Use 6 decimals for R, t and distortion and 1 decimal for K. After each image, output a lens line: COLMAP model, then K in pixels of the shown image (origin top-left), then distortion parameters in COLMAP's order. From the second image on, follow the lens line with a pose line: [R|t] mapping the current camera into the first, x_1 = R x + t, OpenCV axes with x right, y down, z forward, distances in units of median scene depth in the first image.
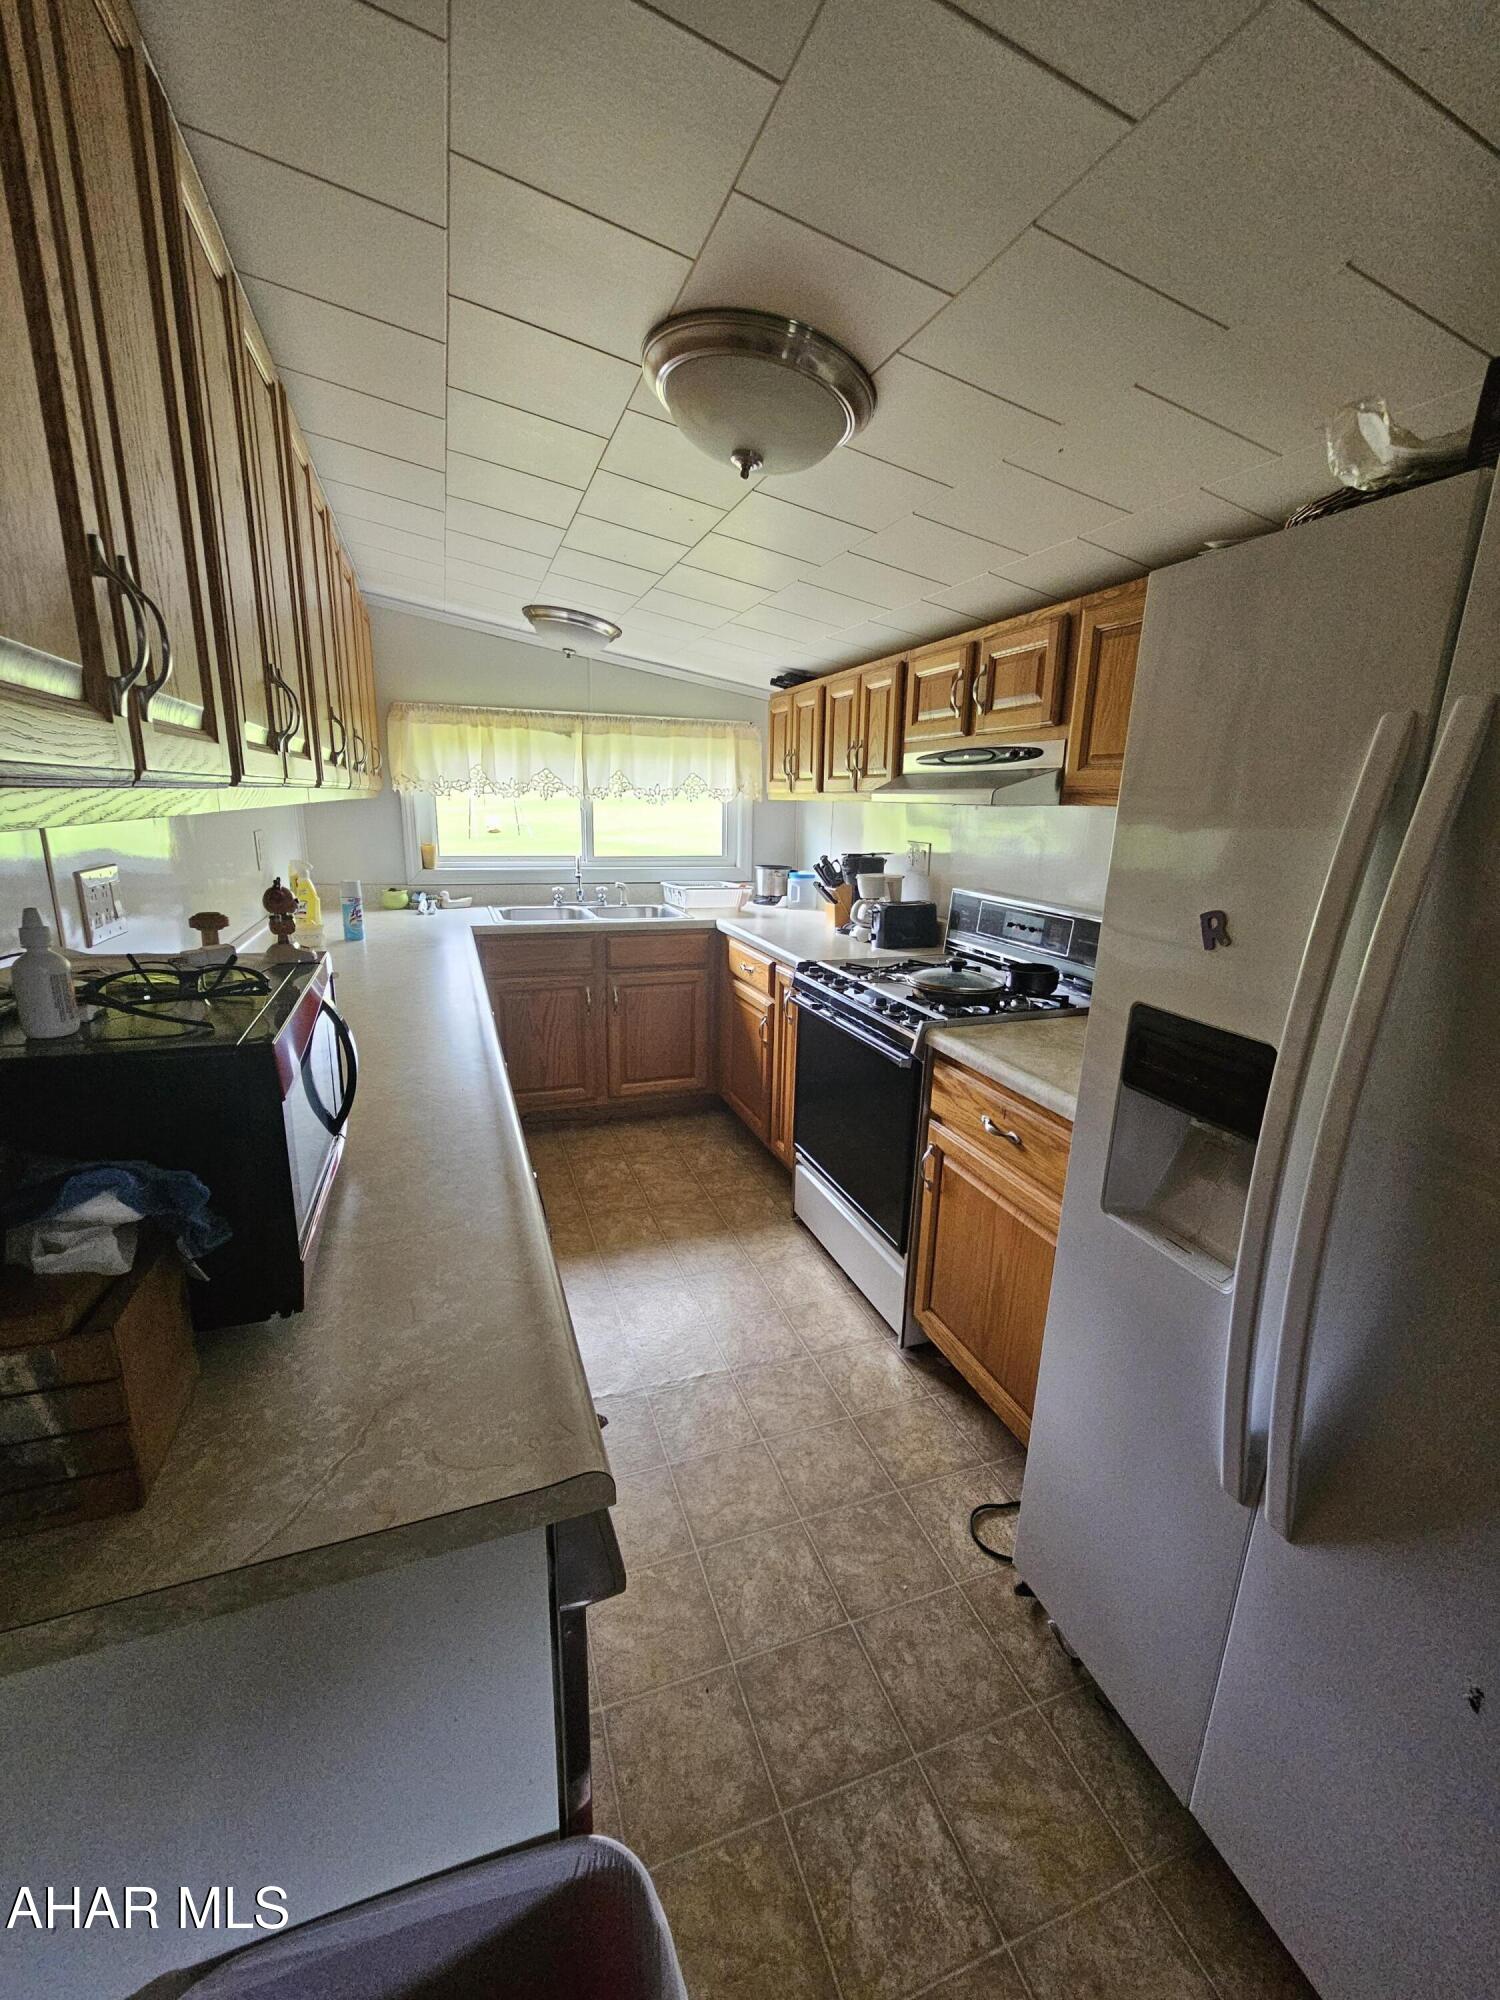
lens RADIAL K [[824.6, 0, 750.0], [0, 824.6, 1000.0], [0, 0, 1]] dist [-0.004434, 0.000734]
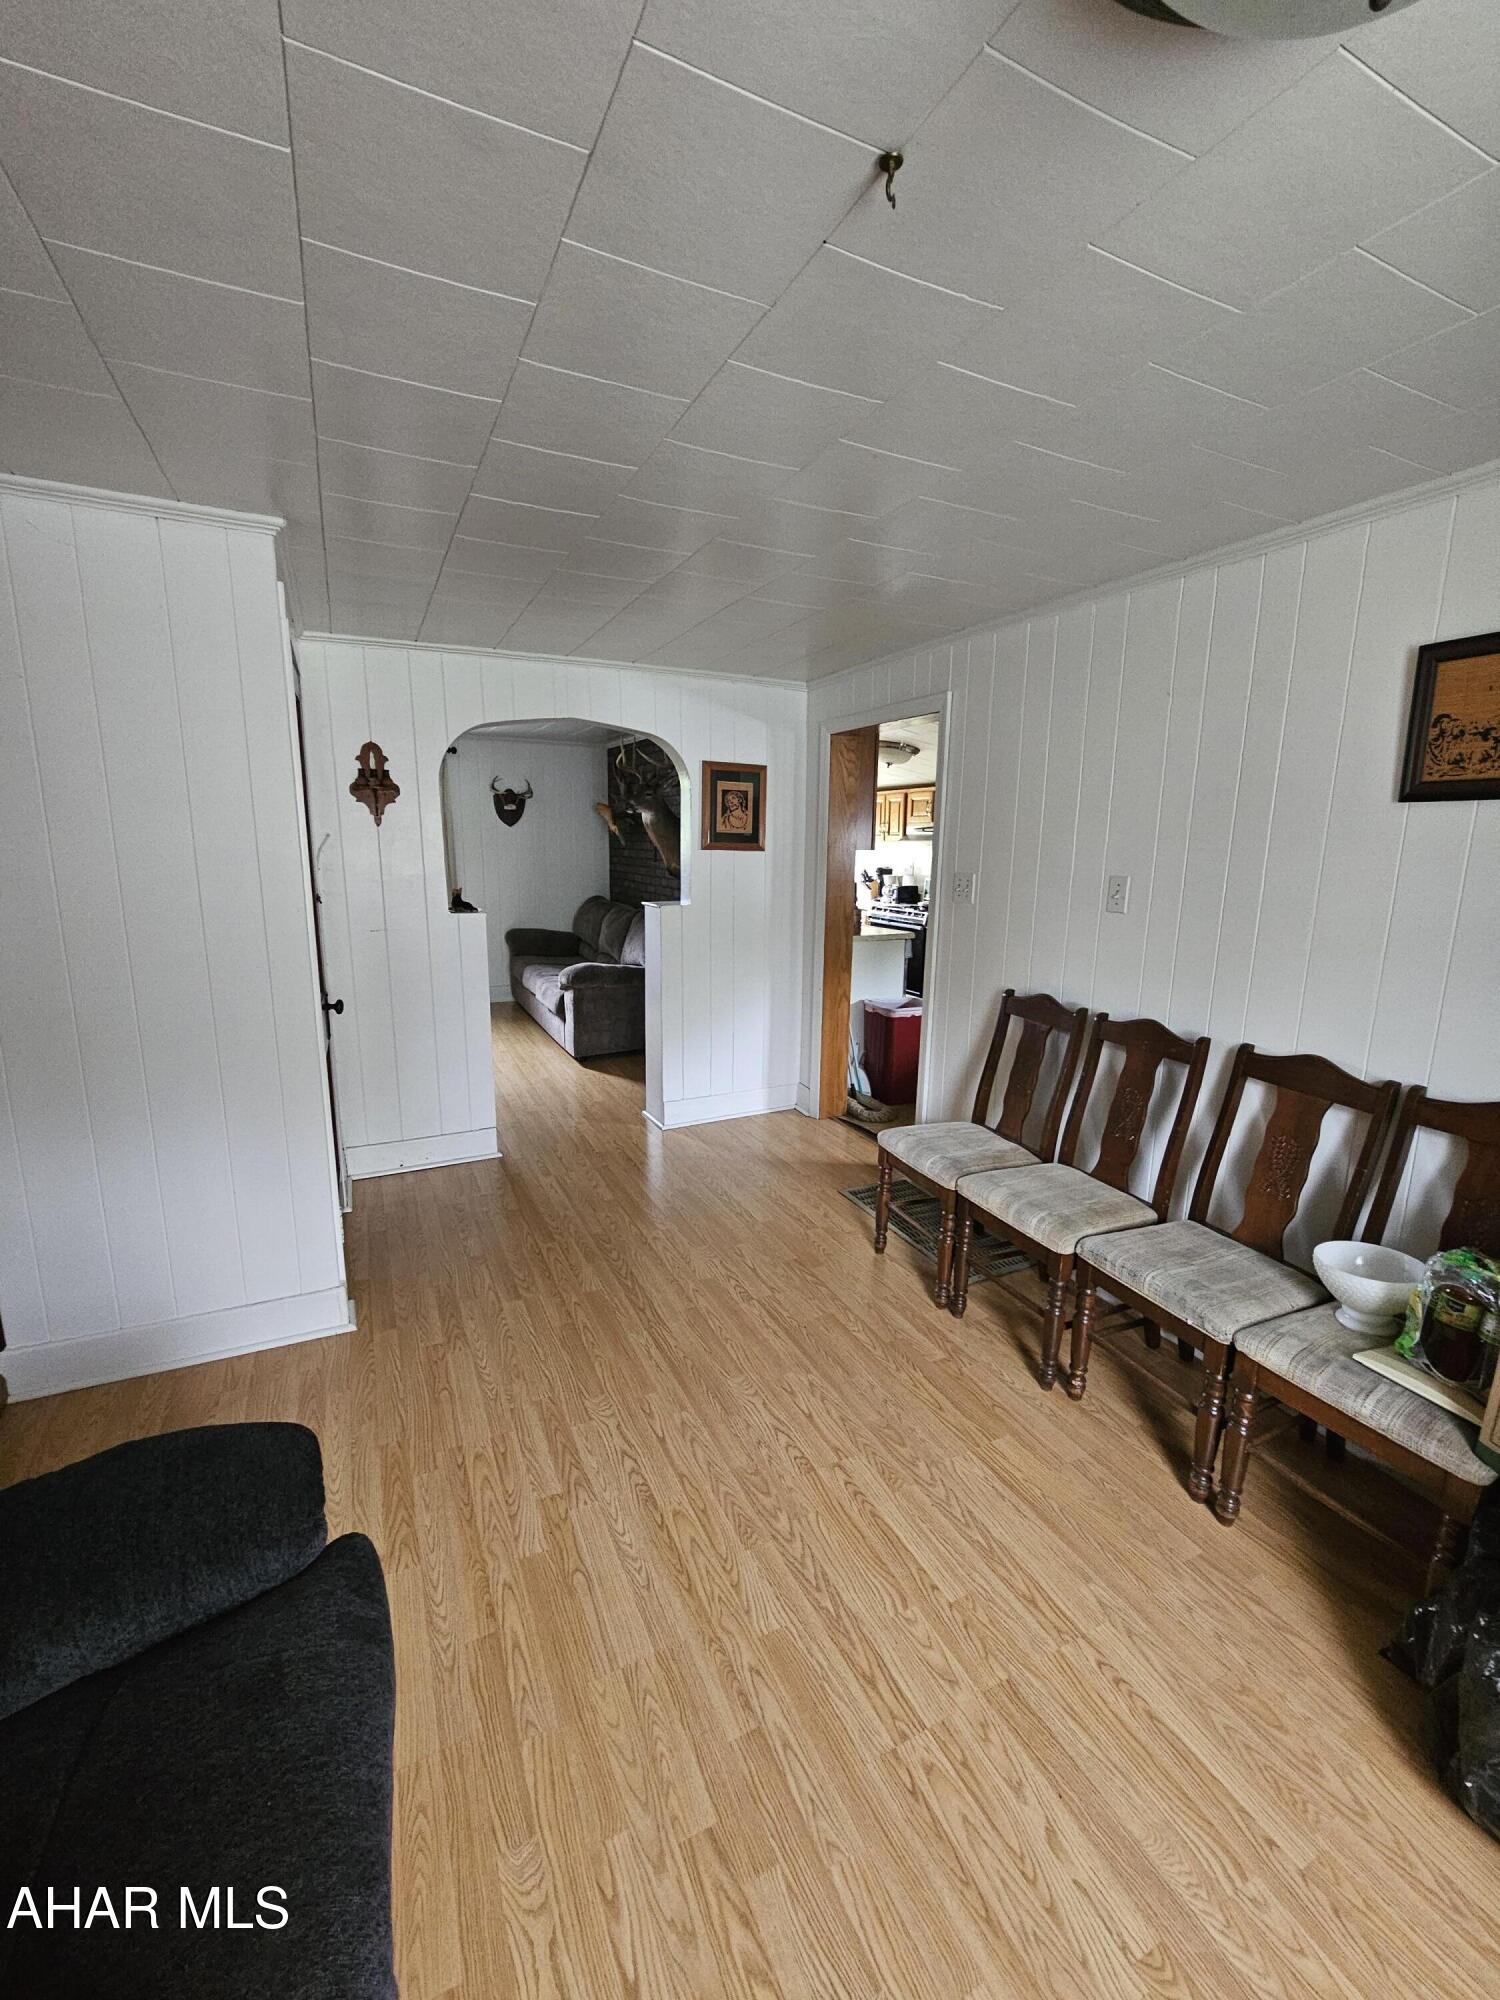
lens RADIAL K [[824.6, 0, 750.0], [0, 824.6, 1000.0], [0, 0, 1]] dist [-0.004434, 0.000734]
pose [[0.994807, -0.033086, 0.096253, -0.575732], [0.037649, 0.998232, -0.045985, 0.351593], [-0.094562, 0.049370, 0.994294, -1.522476]]
